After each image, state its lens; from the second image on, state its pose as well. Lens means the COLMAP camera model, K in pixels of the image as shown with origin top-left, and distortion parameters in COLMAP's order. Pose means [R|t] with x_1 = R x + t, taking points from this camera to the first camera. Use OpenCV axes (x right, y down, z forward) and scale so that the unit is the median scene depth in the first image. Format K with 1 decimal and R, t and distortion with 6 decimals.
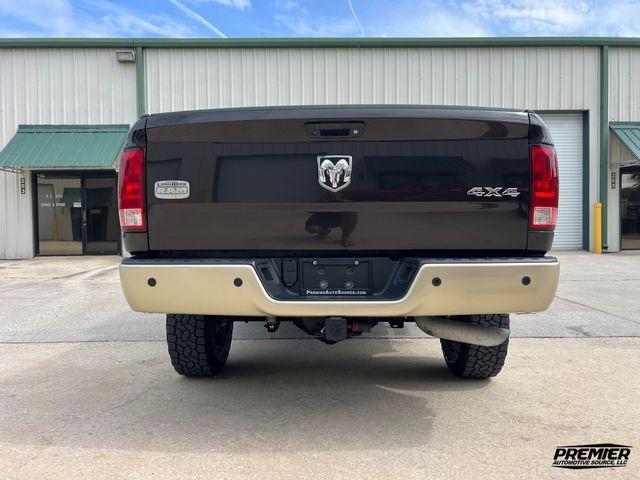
lens RADIAL K [[465.8, 0, 313.6], [0, 465.8, 244.6], [0, 0, 1]] dist [0.027781, -0.032859]
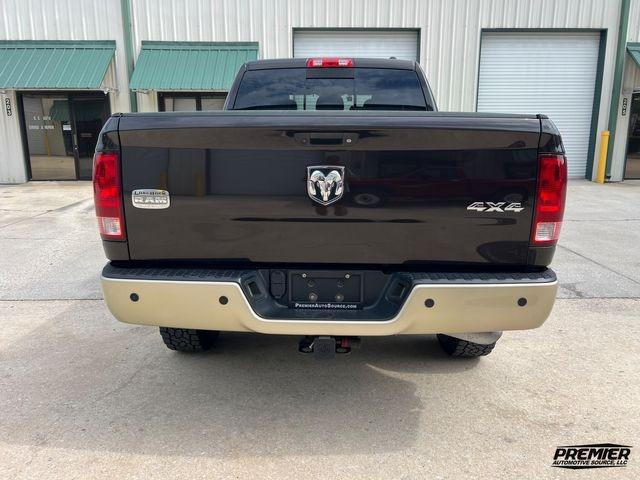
lens RADIAL K [[465.8, 0, 314.1], [0, 465.8, 236.3], [0, 0, 1]] dist [0.027781, -0.032859]
pose [[0.999959, 0.008421, 0.003387, 0.015565], [-0.008873, 0.985510, 0.169384, -0.160548], [-0.001912, -0.169407, 0.985544, 0.053592]]
